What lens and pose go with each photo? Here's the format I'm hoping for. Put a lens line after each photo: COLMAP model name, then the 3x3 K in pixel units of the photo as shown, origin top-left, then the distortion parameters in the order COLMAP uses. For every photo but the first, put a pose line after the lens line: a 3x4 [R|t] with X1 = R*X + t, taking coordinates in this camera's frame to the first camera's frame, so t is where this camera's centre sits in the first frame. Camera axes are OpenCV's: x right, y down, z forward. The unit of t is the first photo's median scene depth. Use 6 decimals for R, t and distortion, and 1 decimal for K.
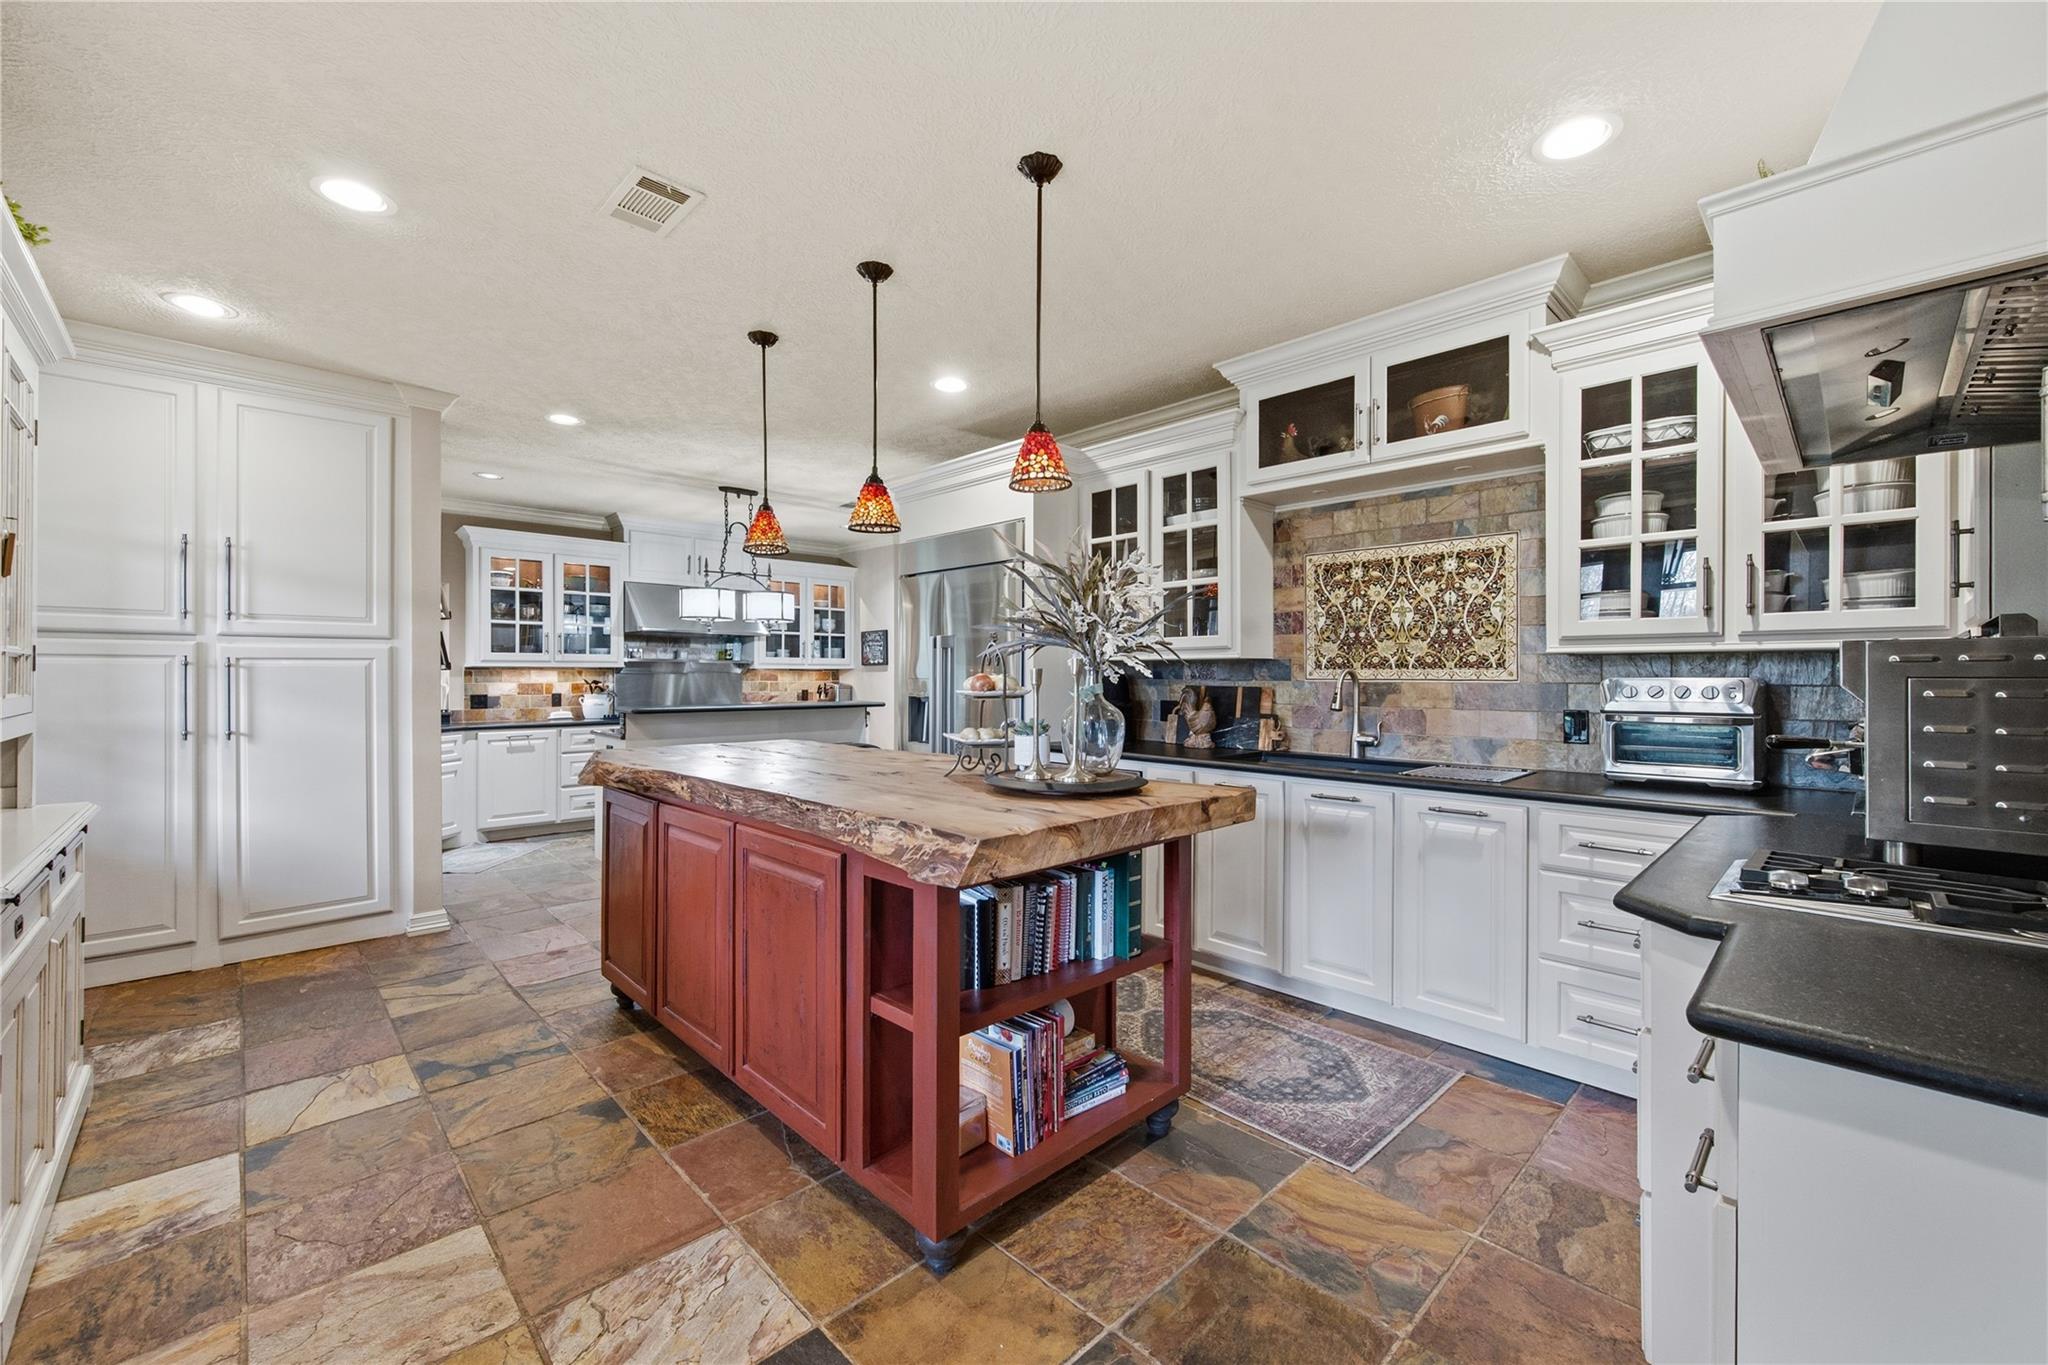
lens RADIAL K [[819.7, 0, 1026.4], [0, 819.7, 679.6], [0, 0, 1]] dist [-0.000992, 0.000135]
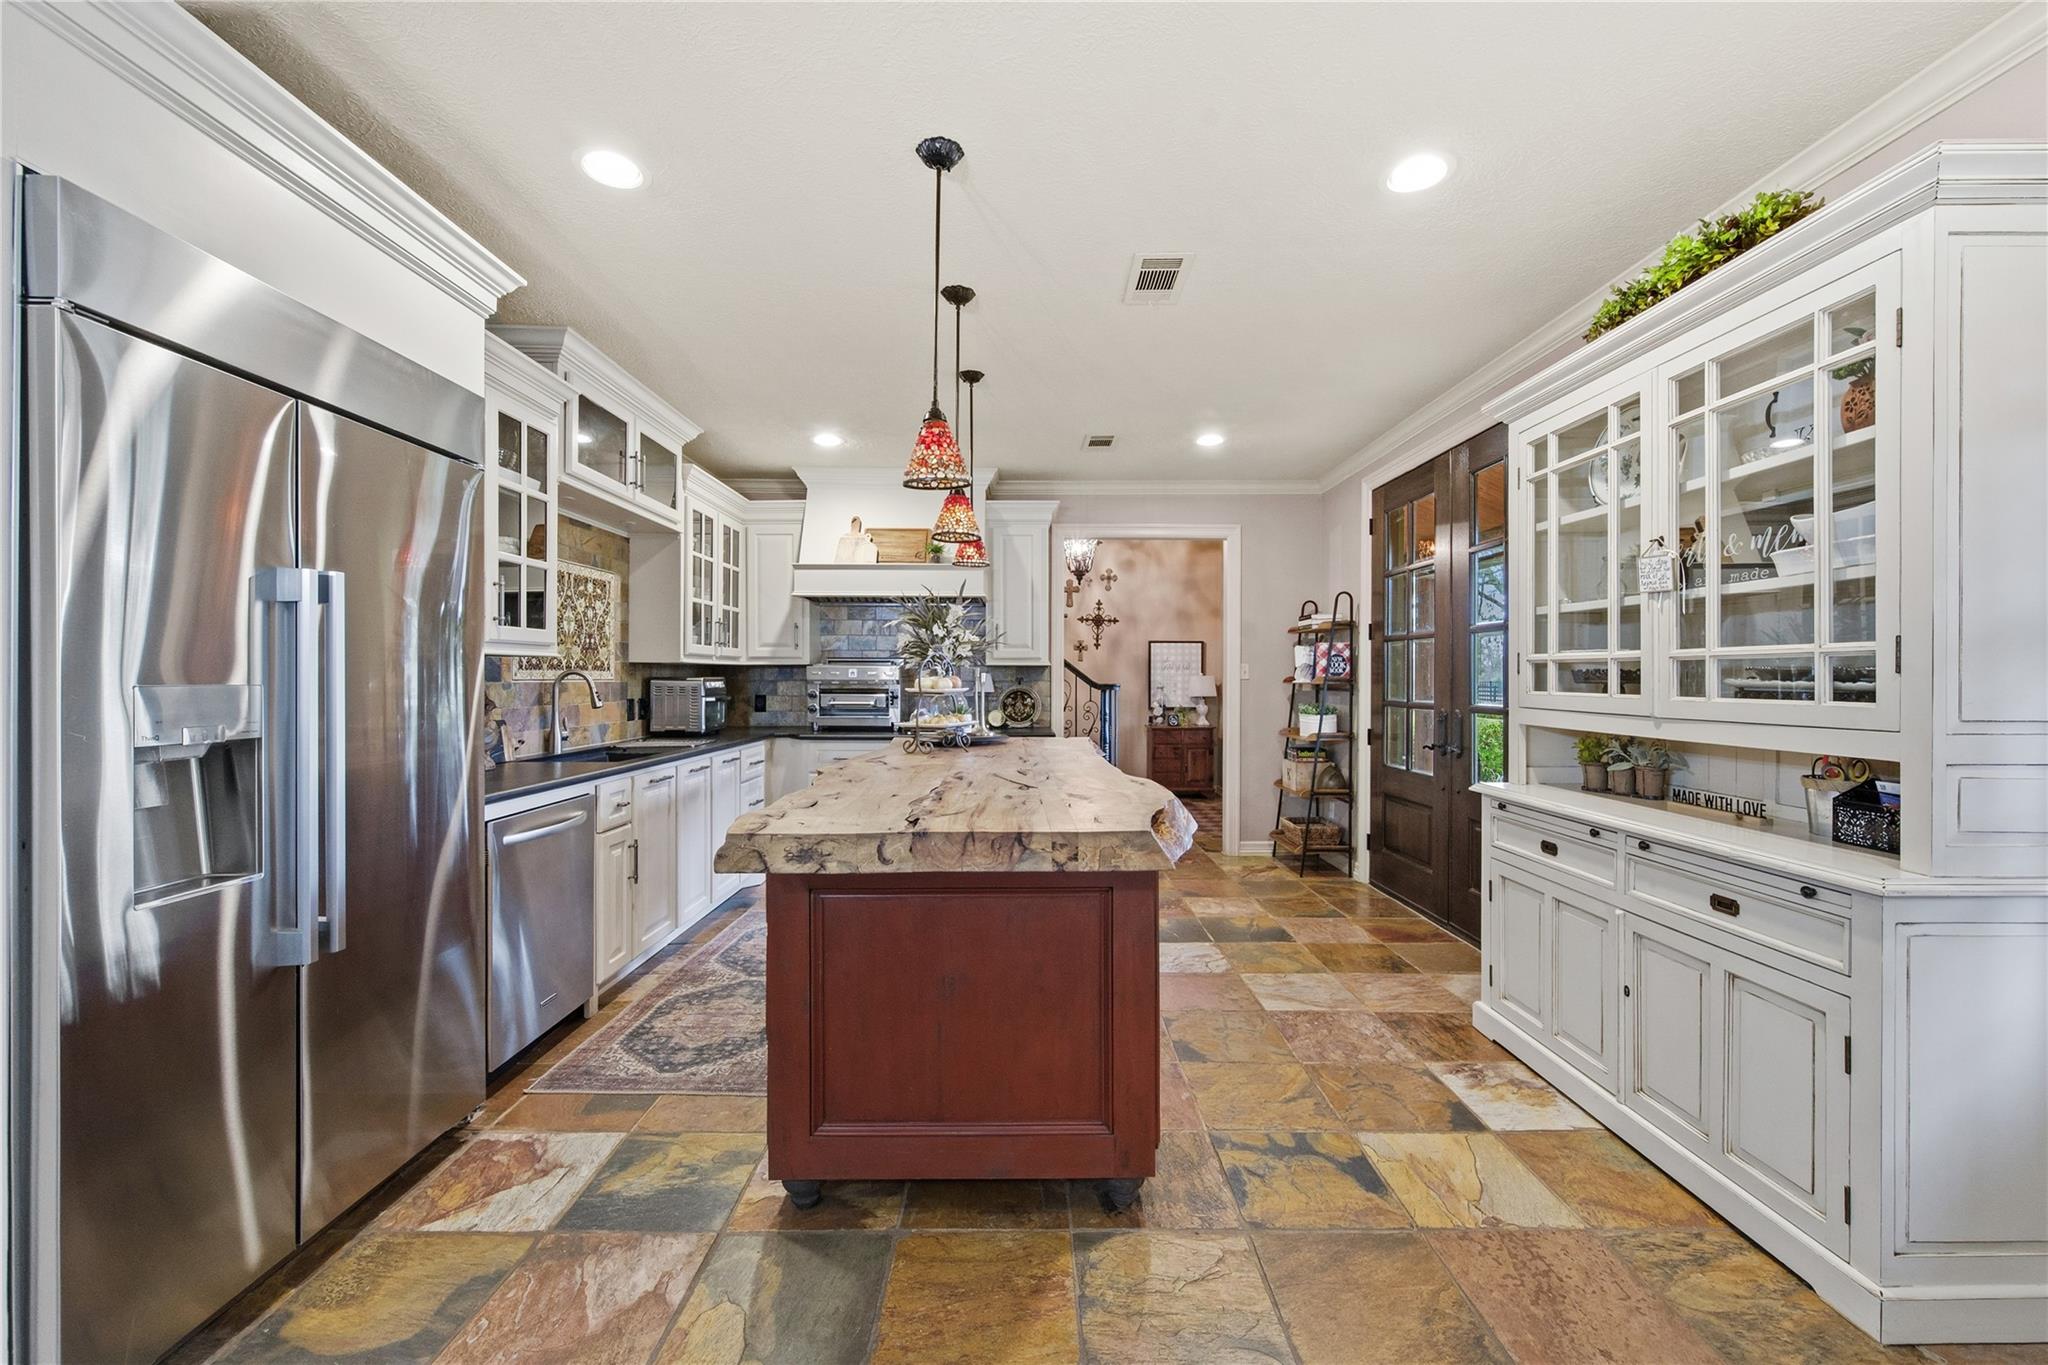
lens RADIAL K [[819.7, 0, 1017.1], [0, 819.7, 678.1], [0, 0, 1]] dist [-0.000992, 0.000135]
pose [[-0.714609, -0.002550, 0.699520, -1.033130], [-0.000547, 0.999995, 0.003087, -0.008013], [-0.699524, 0.001823, -0.714607, 1.789945]]
